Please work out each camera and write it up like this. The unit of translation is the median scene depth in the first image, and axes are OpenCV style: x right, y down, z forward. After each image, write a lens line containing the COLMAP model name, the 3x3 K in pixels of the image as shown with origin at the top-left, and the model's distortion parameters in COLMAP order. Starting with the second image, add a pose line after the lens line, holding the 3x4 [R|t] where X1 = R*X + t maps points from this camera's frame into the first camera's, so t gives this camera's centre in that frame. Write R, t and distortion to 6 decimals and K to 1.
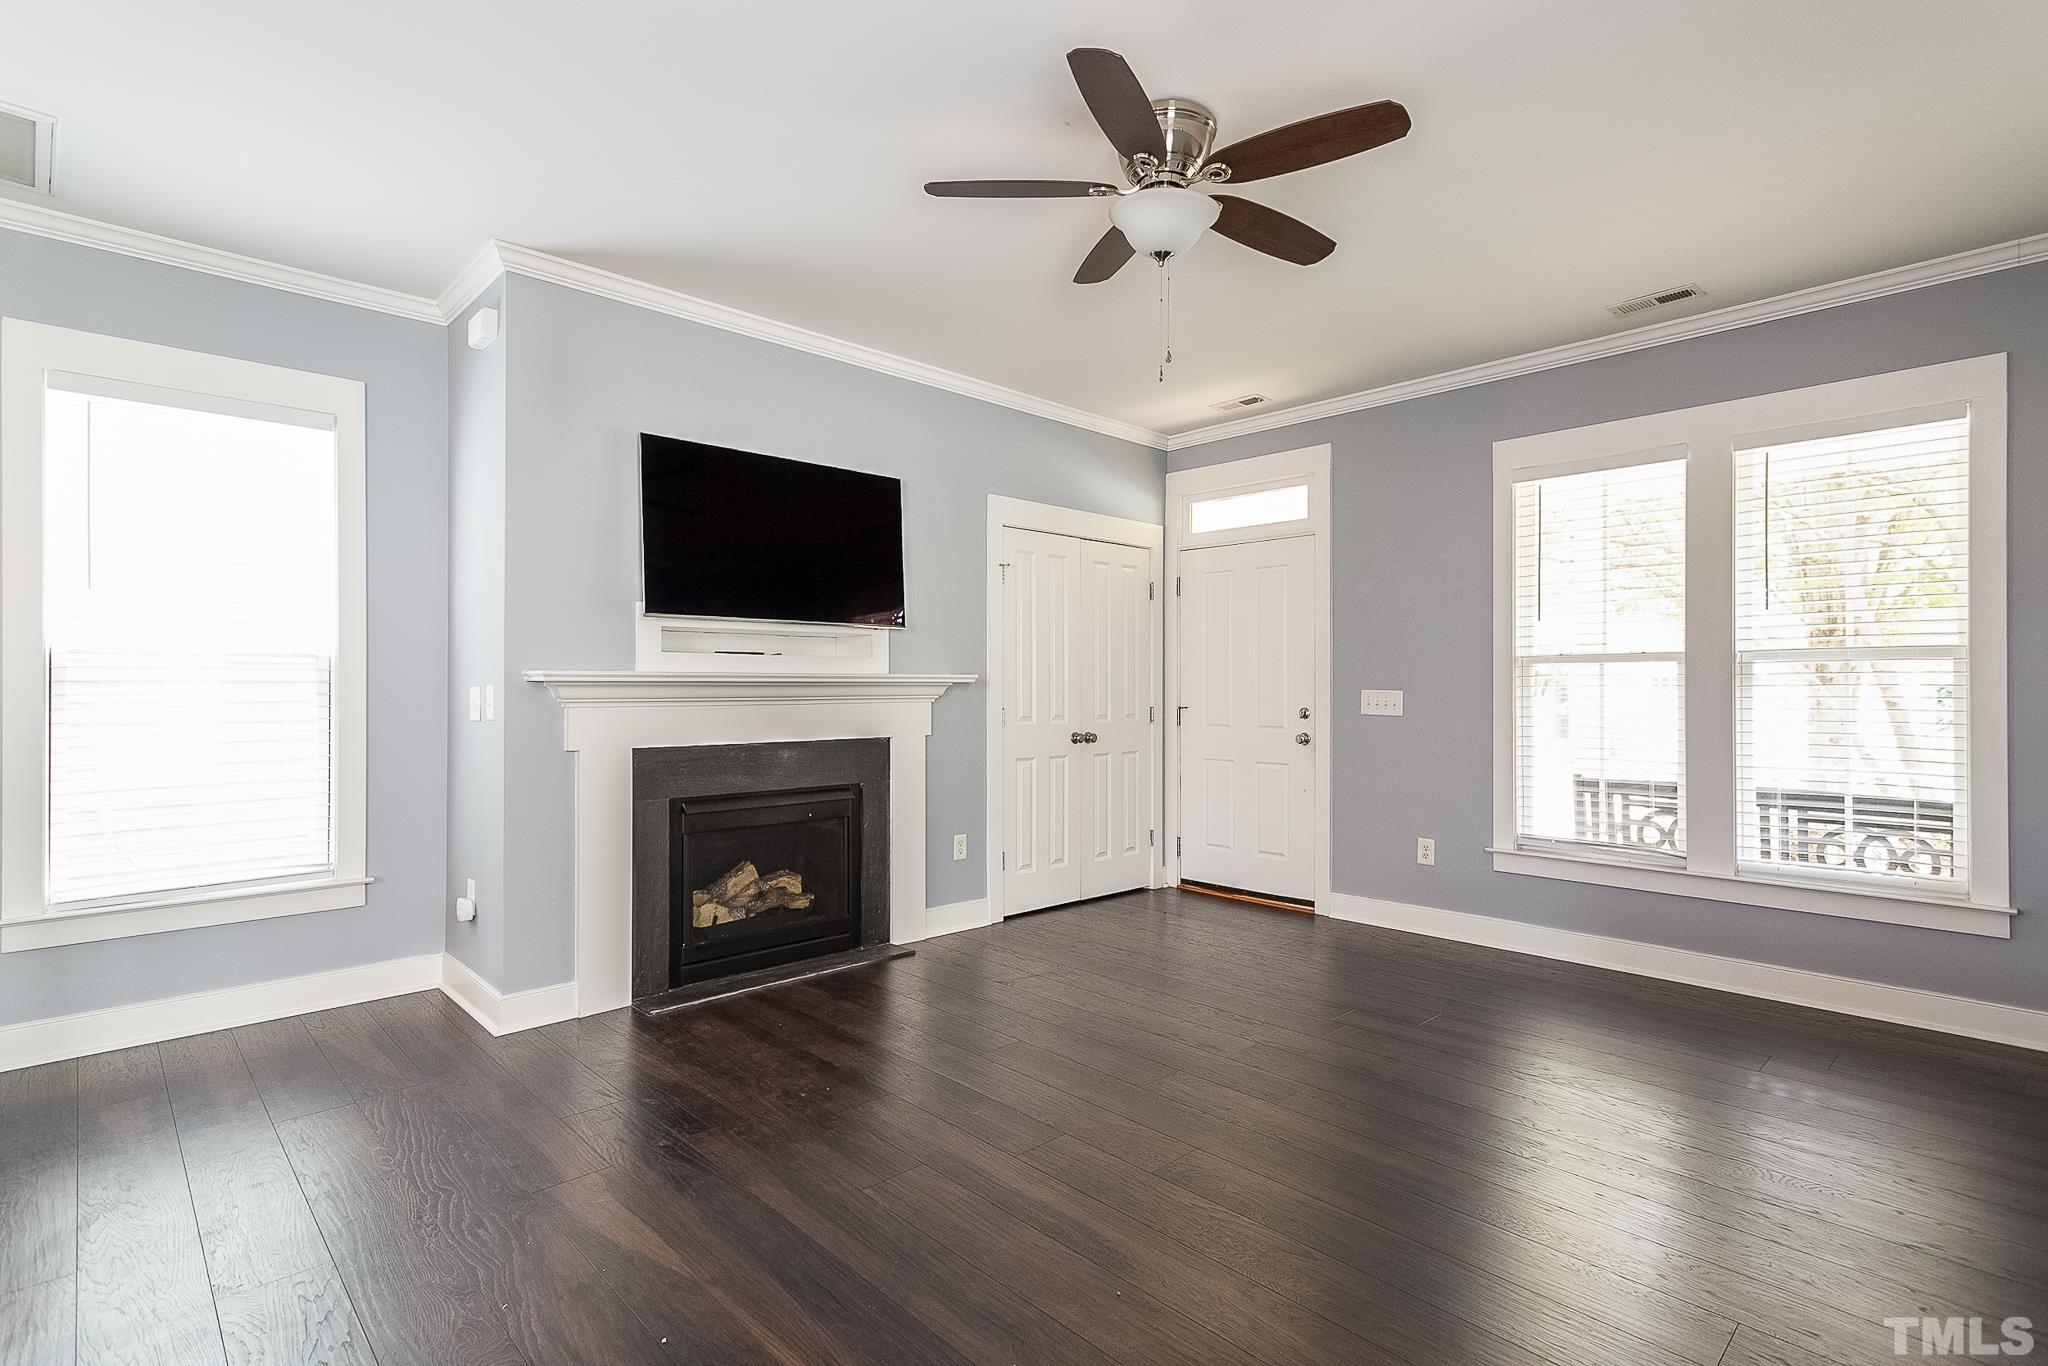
lens RADIAL K [[974.0, 0, 1016.7], [0, 974.0, 686.2], [0, 0, 1]] dist [0.004340, 0.000915]
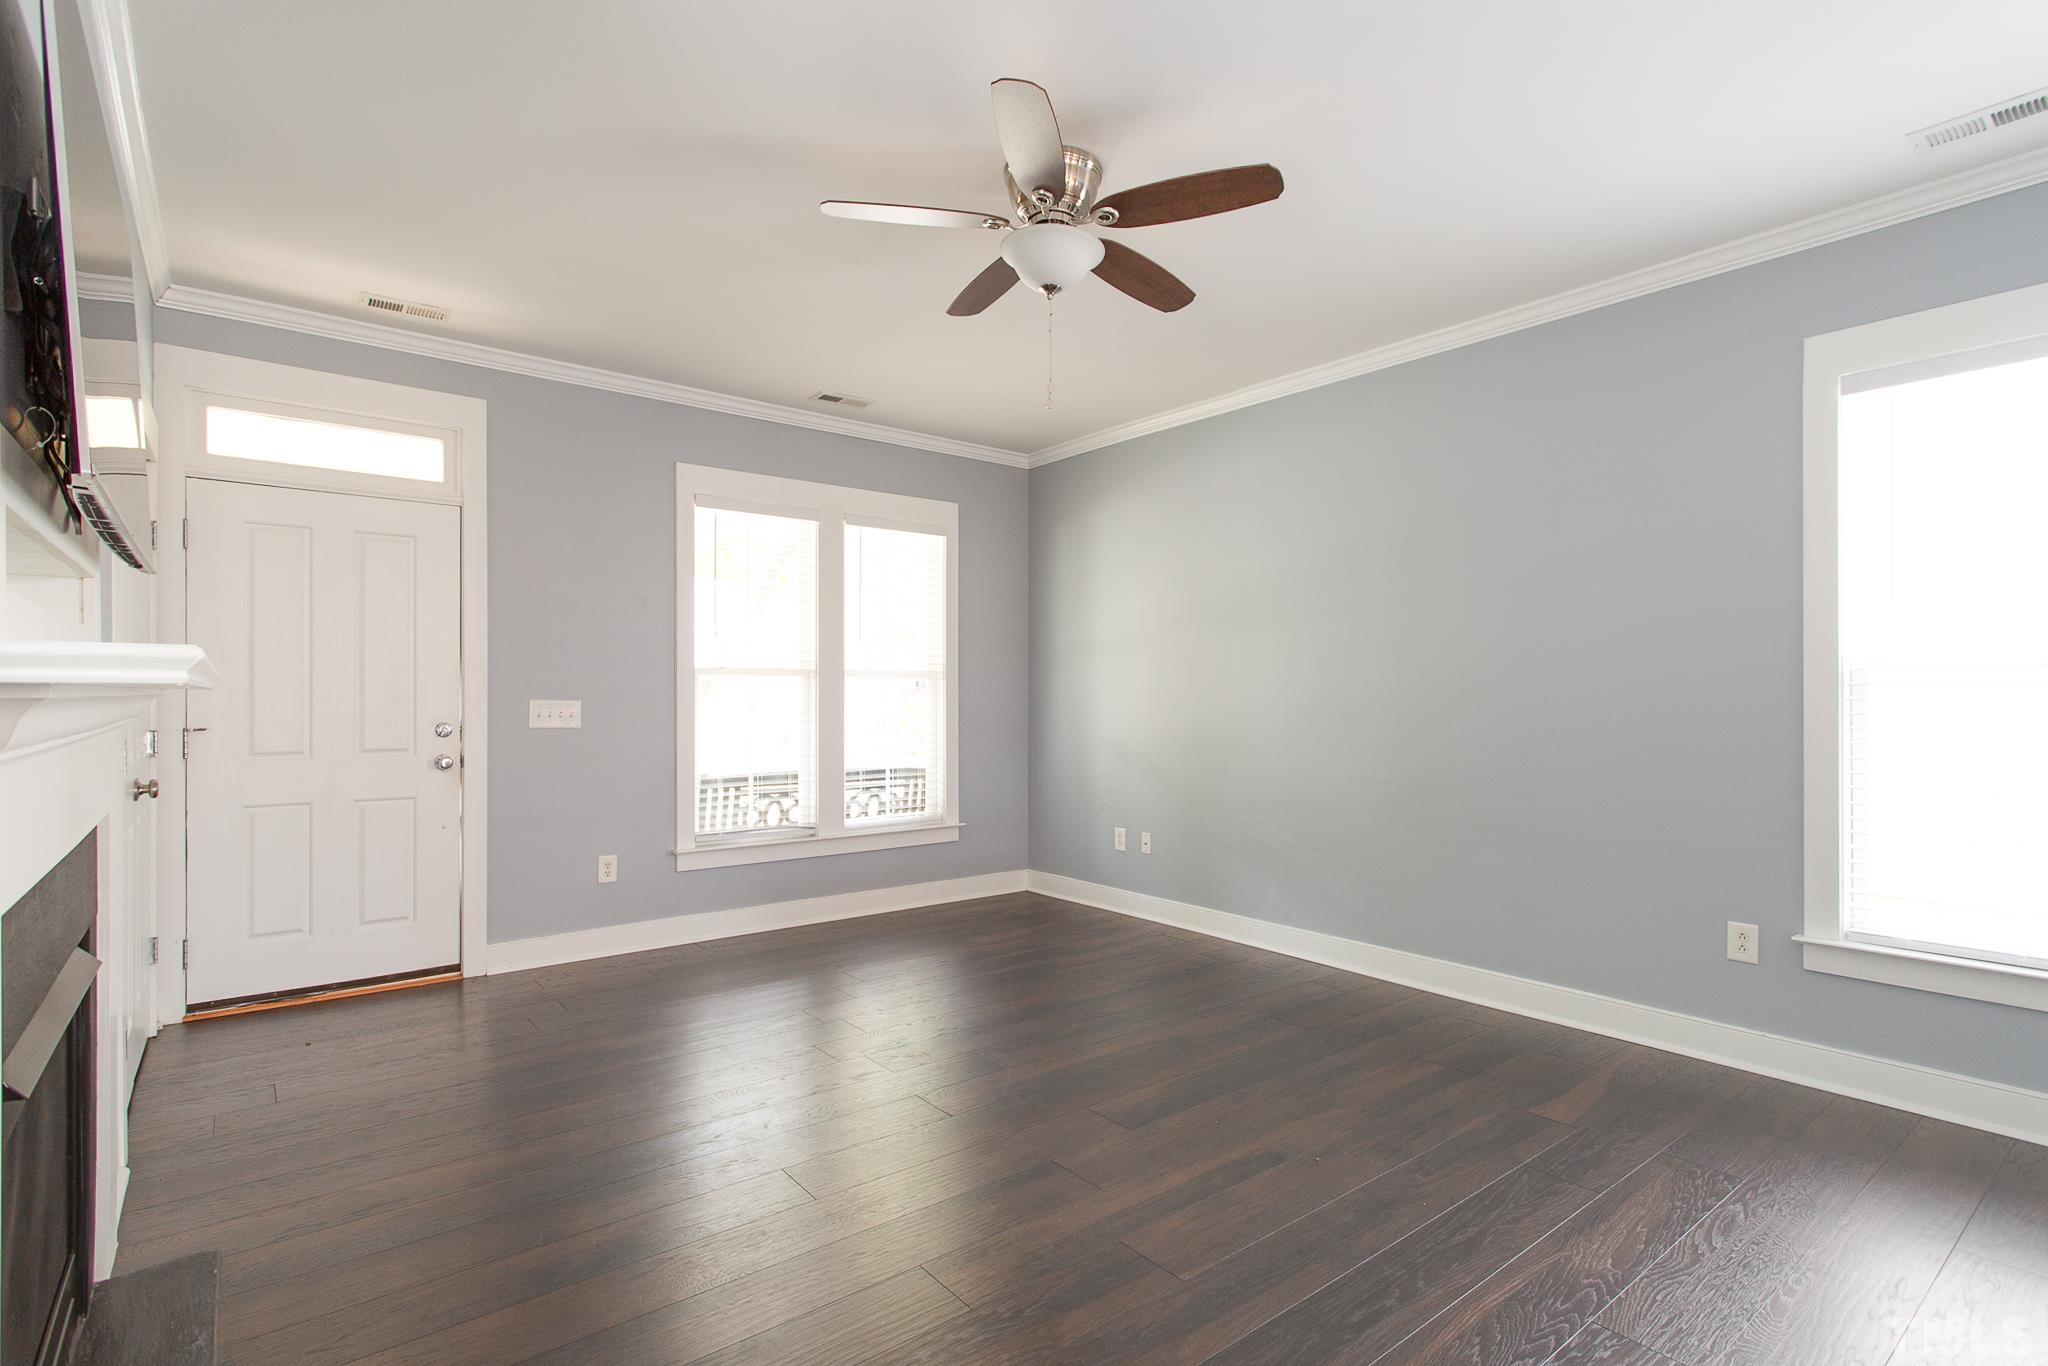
lens RADIAL K [[983.1, 0, 1007.1], [0, 983.1, 703.6], [0, 0, 1]] dist [-0.002642, -0.000066]
pose [[0.091578, -0.005960, 0.995780, -0.533279], [0.000088, 0.999982, 0.005977, 0.002194], [-0.995798, -0.000459, 0.091577, 0.557275]]
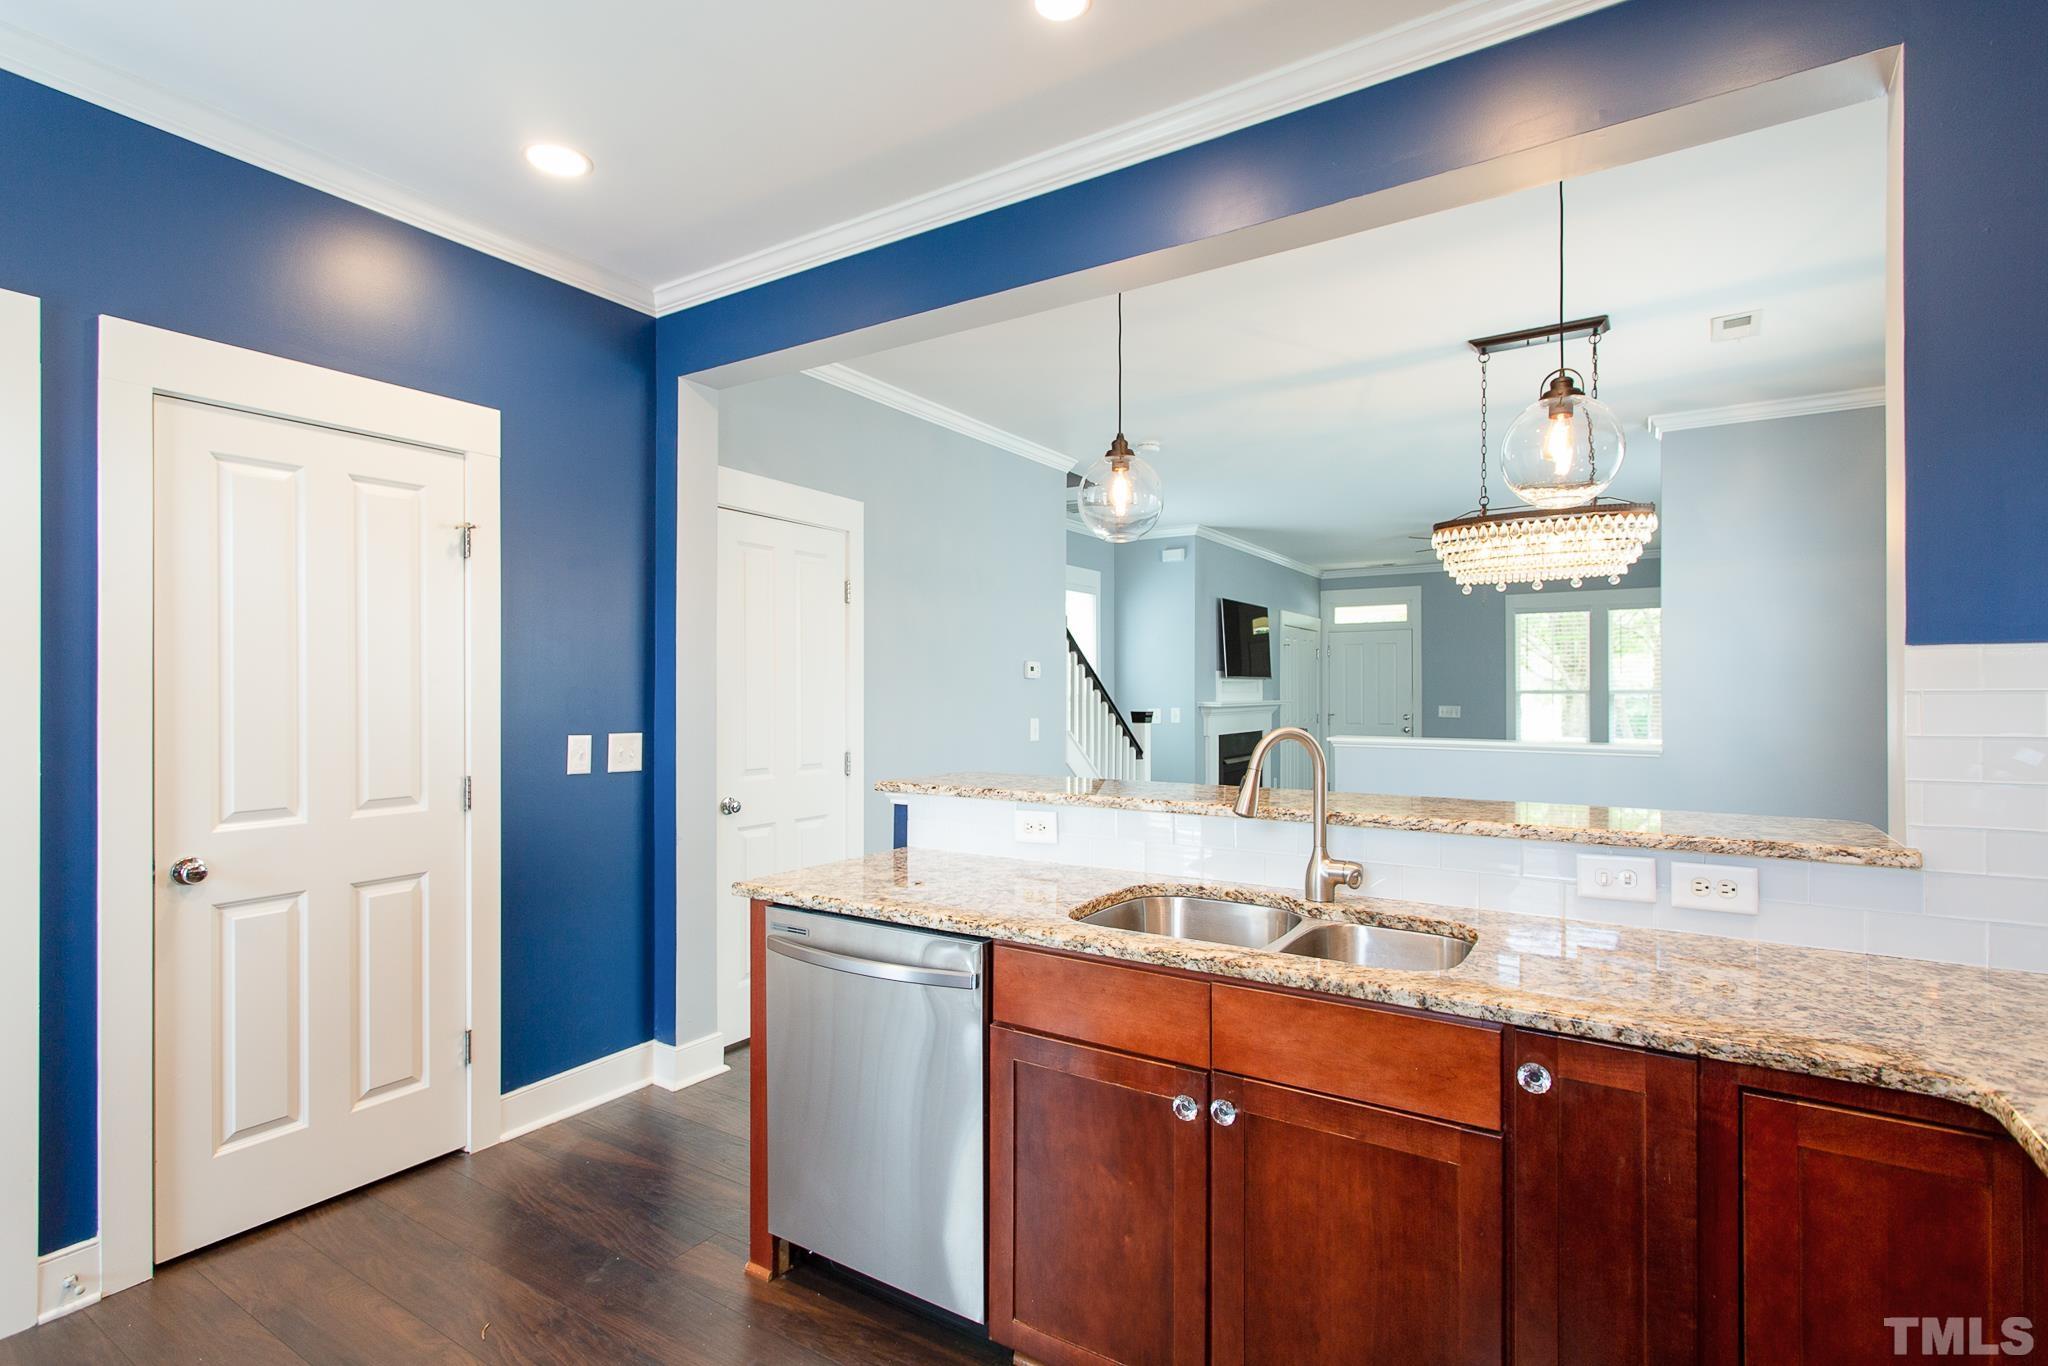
lens RADIAL K [[974.0, 0, 1016.7], [0, 974.0, 686.2], [0, 0, 1]] dist [0.004340, 0.000915]
pose [[0.970621, -0.002255, 0.240603, -1.151725], [0.004144, 0.999964, -0.007346, -0.029112], [-0.240577, 0.008127, 0.970596, -0.908527]]
